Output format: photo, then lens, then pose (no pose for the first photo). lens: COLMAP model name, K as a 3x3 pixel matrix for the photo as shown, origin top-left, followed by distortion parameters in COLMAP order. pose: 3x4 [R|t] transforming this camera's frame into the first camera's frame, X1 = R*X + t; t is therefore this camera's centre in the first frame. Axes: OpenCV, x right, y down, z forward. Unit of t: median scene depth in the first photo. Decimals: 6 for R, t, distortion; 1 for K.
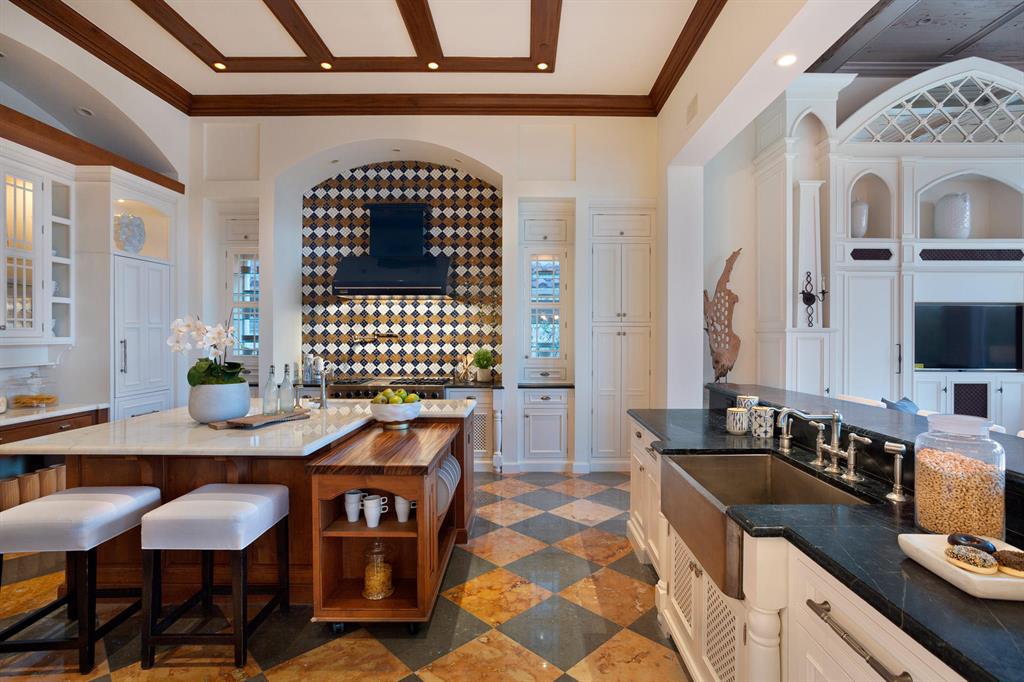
lens RADIAL K [[496.2, 0, 507.8], [0, 496.2, 322.5], [0, 0, 1]] dist [-0.023733, 0.012885]
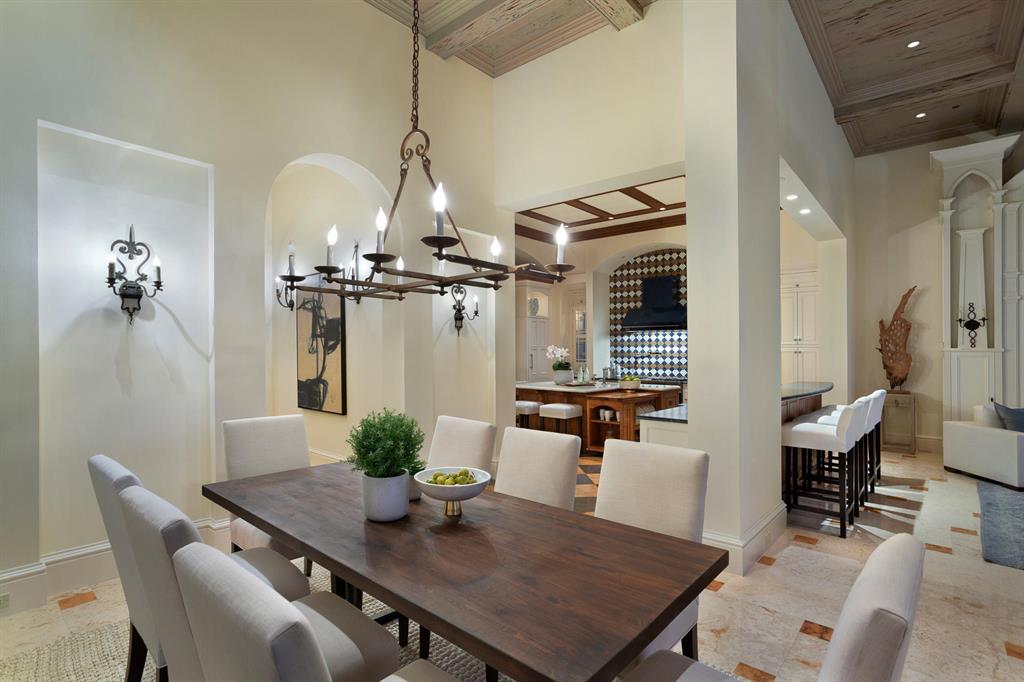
lens RADIAL K [[496.2, 0, 501.3], [0, 496.2, 343.5], [0, 0, 1]] dist [-0.023733, 0.012885]
pose [[0.757480, -0.007354, -0.652817, 0.468239], [0.009186, 0.999958, -0.000606, -0.009993], [0.652794, -0.005538, 0.757515, -0.637928]]
